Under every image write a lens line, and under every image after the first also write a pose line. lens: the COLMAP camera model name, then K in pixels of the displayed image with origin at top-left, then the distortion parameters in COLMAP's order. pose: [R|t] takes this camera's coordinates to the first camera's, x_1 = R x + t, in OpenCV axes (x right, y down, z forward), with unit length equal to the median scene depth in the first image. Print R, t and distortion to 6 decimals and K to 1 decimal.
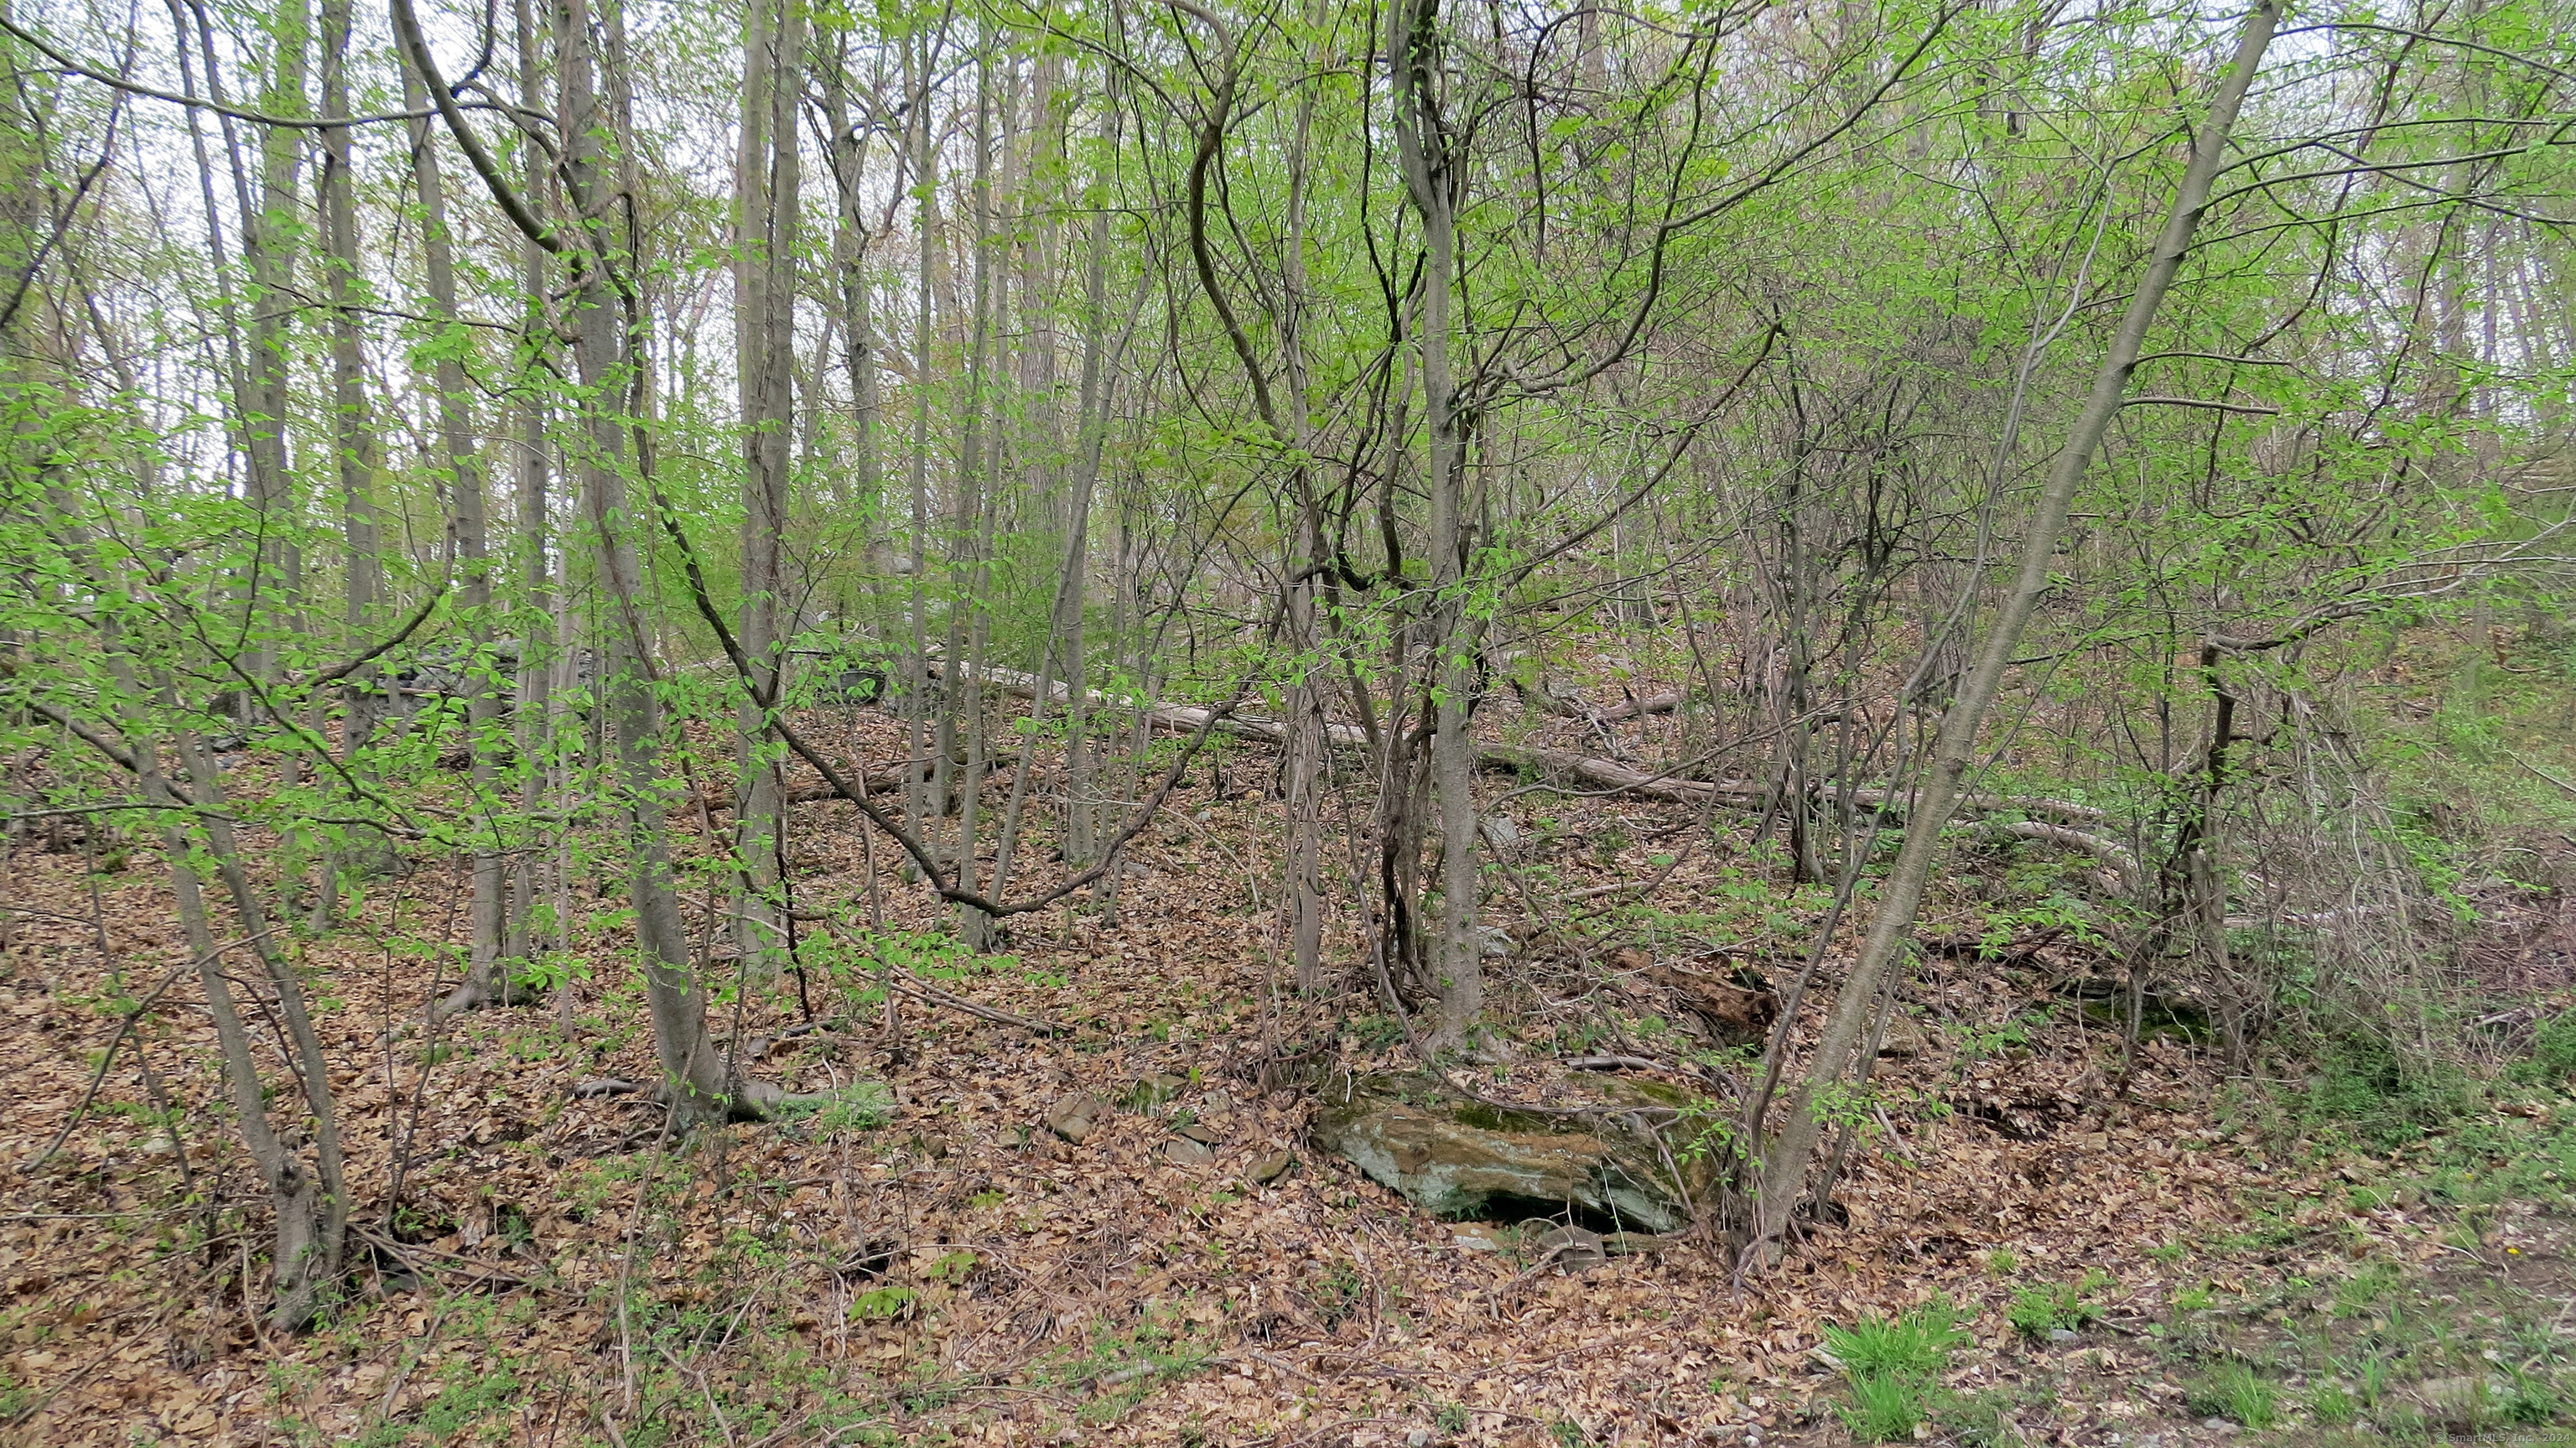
lens RADIAL K [[1952.2, 0, 1288.0], [0, 1952.2, 724.0], [0, 0, 1]] dist [-0.001530, -0.000776]
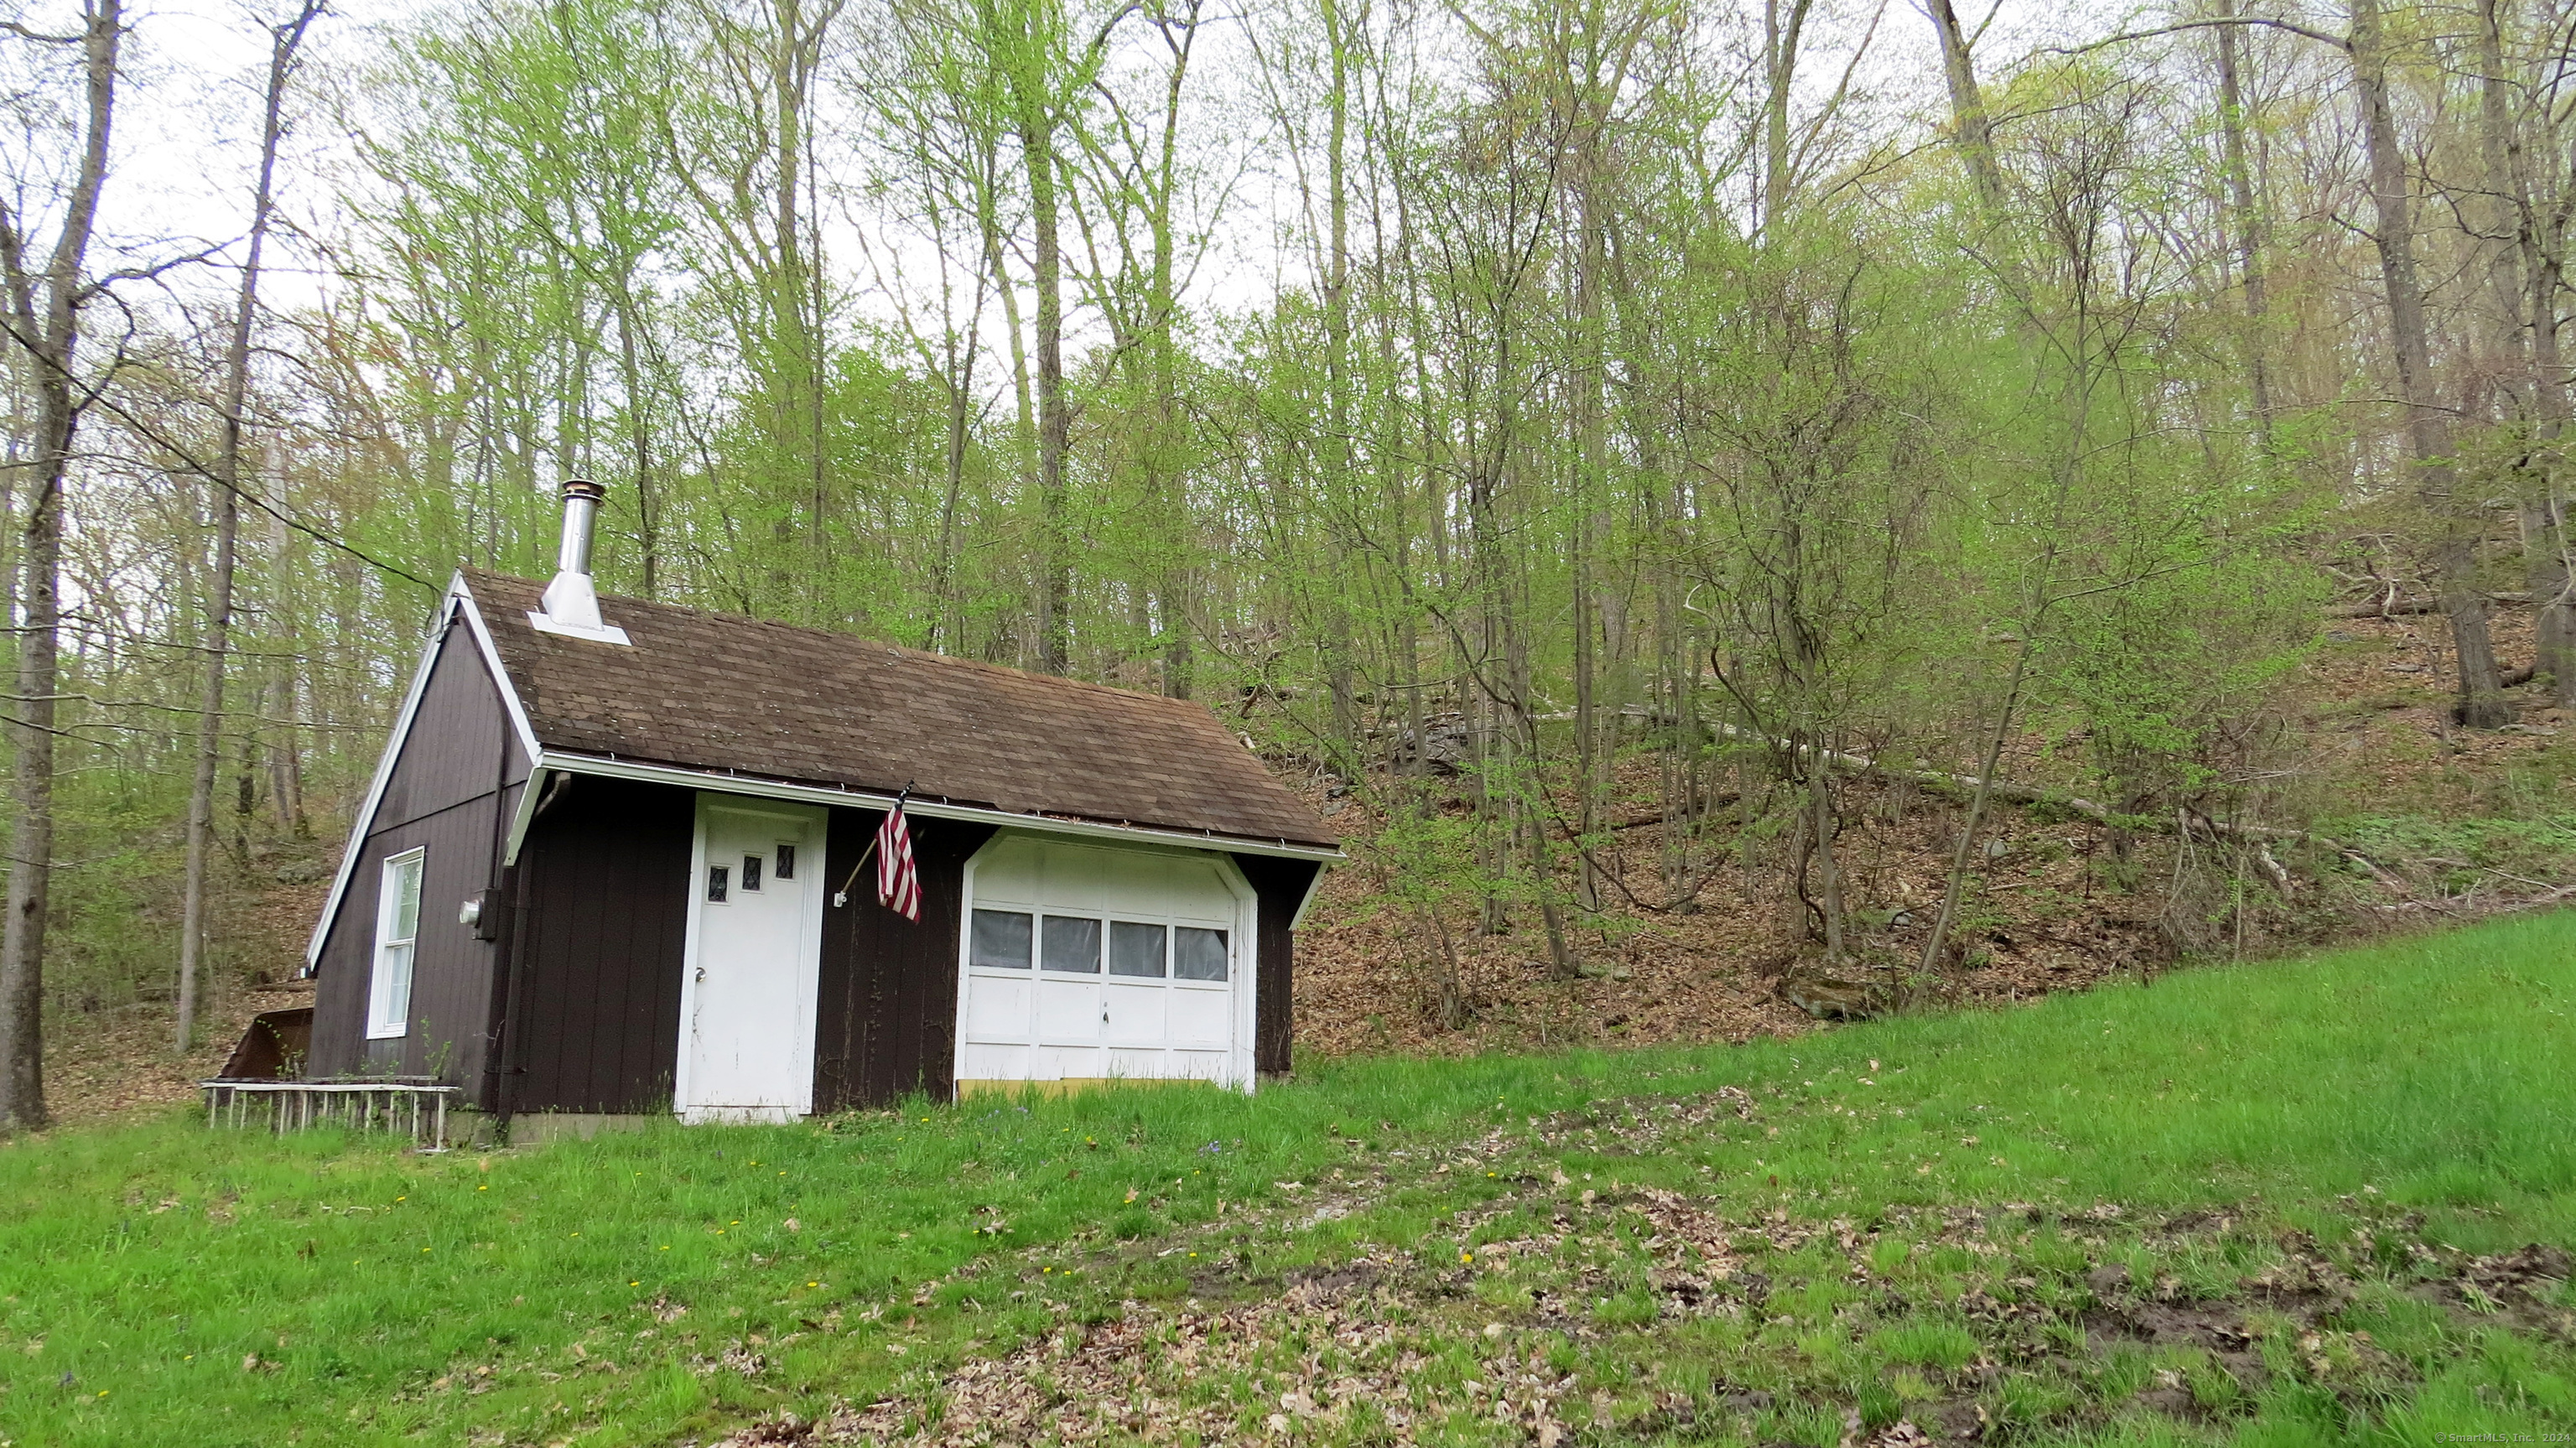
lens RADIAL K [[1952.2, 0, 1288.0], [0, 1952.2, 724.0], [0, 0, 1]] dist [-0.001530, -0.000776]
pose [[0.899466, -0.021706, -0.436451, 0.619852], [0.040281, 0.998632, 0.033348, -0.294069], [0.435130, -0.047576, 0.899110, -1.822960]]
